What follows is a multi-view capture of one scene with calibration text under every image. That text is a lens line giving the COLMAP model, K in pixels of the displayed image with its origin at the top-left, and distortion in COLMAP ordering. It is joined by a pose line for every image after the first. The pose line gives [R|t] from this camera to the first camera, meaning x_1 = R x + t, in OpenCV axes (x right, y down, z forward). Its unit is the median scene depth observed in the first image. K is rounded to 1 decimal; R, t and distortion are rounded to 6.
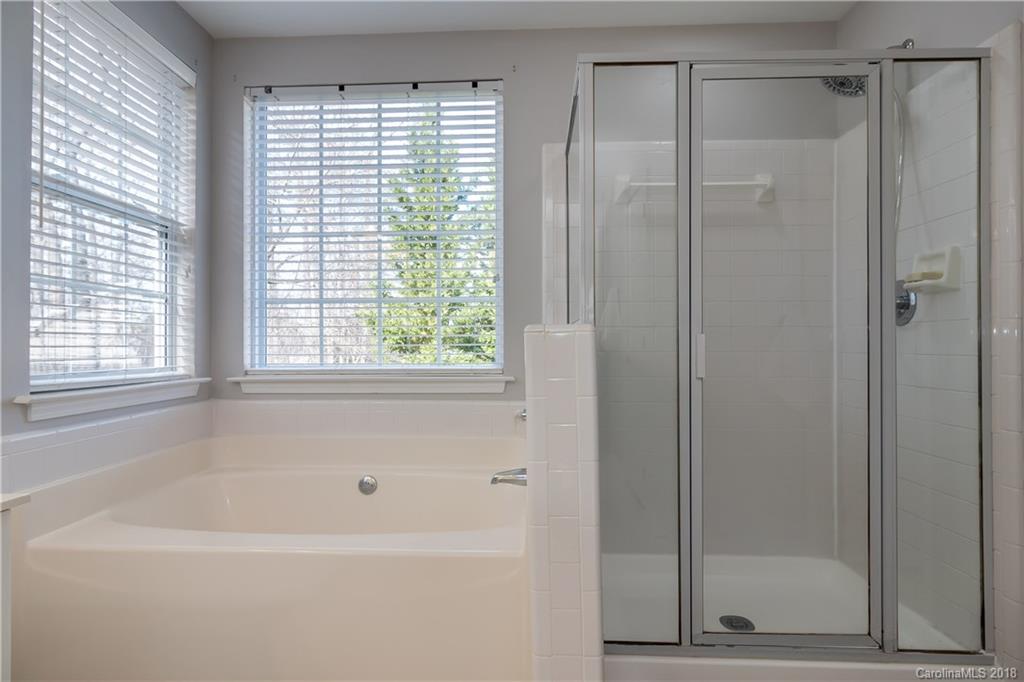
lens RADIAL K [[551.3, 0, 510.1], [0, 551.3, 342.9], [0, 0, 1]] dist [0.001307, 0.001247]
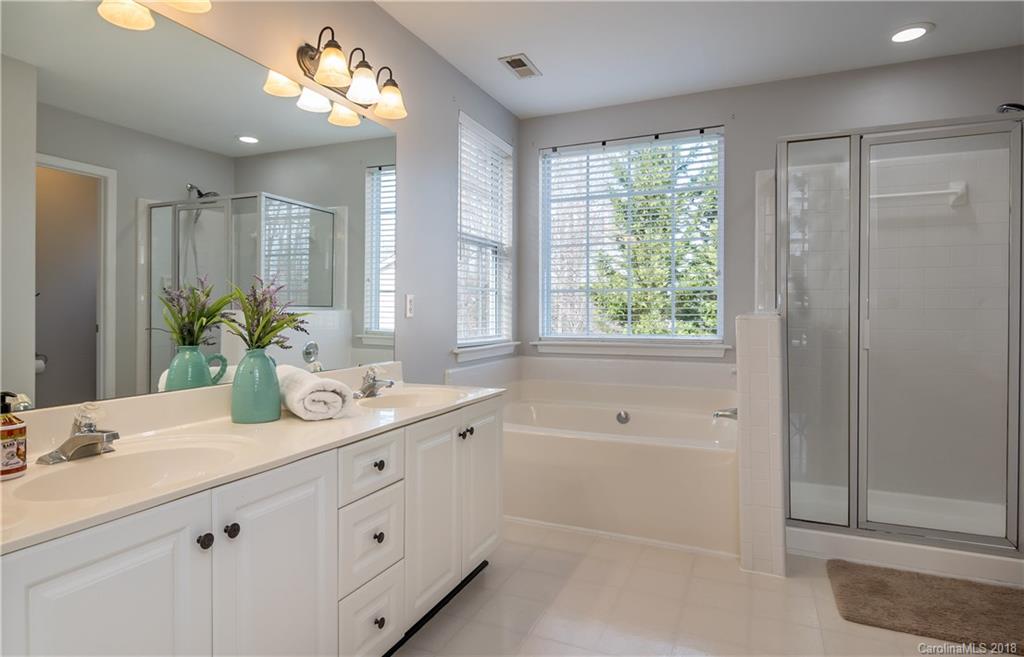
lens RADIAL K [[552.1, 0, 501.1], [0, 552.1, 319.6], [0, 0, 1]] dist [-0.003821, -0.000606]
pose [[0.922061, 0.005518, -0.387005, 0.008297], [0.000459, 0.999882, 0.015348, -0.022500], [0.387044, -0.014329, 0.921950, -0.433049]]
